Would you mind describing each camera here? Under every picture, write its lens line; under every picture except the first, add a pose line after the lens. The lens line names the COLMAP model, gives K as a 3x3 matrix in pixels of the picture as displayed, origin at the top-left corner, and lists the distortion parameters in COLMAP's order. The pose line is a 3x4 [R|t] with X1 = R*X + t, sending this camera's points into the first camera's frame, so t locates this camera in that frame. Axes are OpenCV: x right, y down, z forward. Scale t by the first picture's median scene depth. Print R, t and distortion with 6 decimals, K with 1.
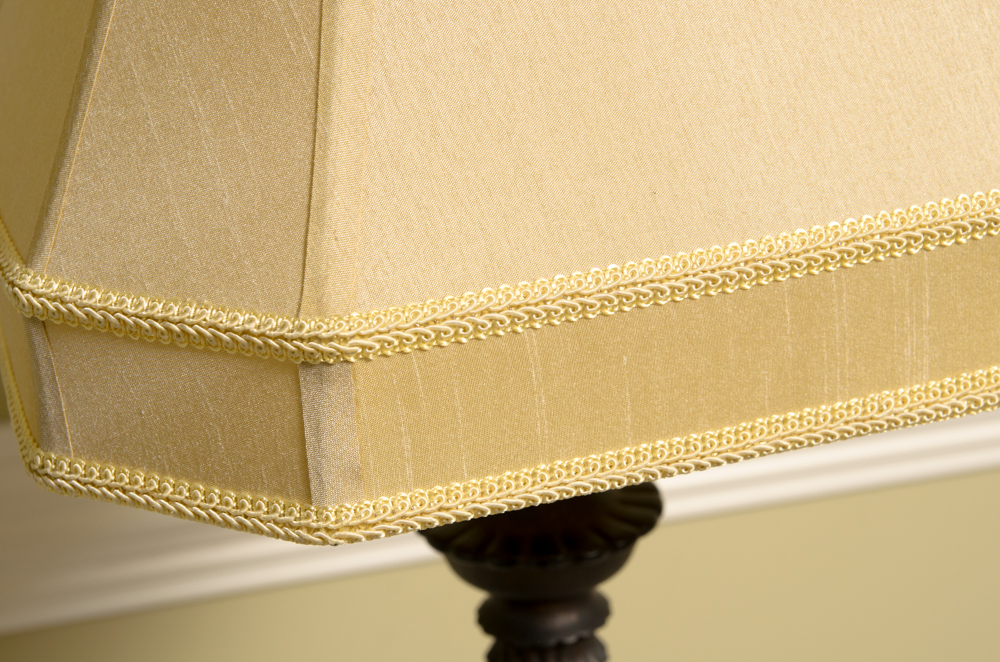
lens RADIAL K [[2081.1, 0, 479.0], [0, 2081.1, 363.7], [0, 0, 1]] dist [0.029544, 0.000000]
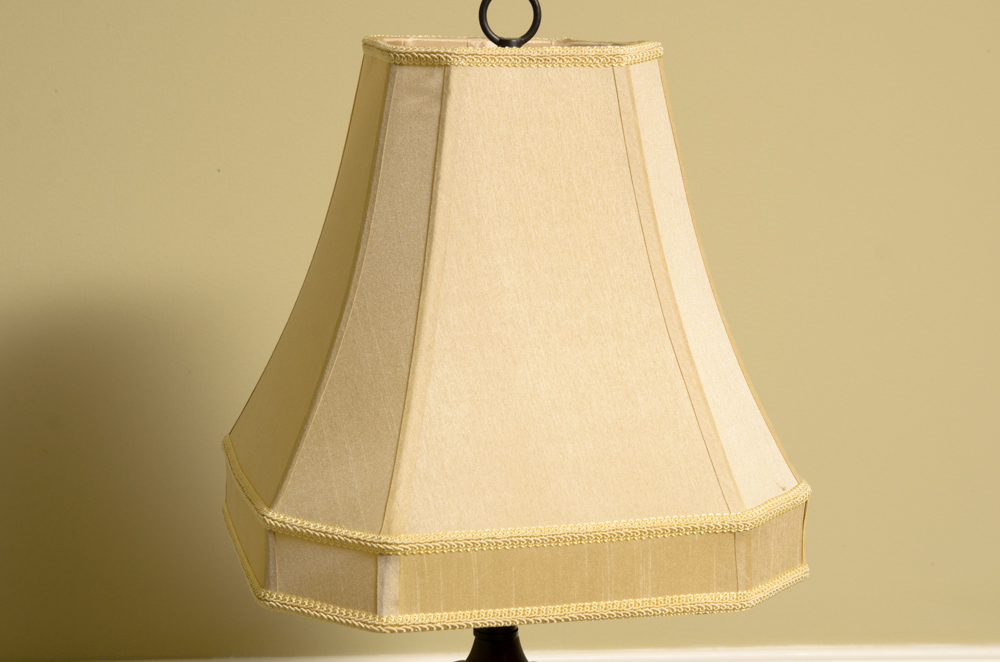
lens RADIAL K [[2058.4, 0, 502.9], [0, 2058.4, 322.5], [0, 0, 1]] dist [0.116820, 0.000000]
pose [[0.994864, 0.088101, -0.049844, 0.151594], [-0.096515, 0.974054, -0.204704, 0.208902], [0.030516, 0.208463, 0.977554, -1.381972]]
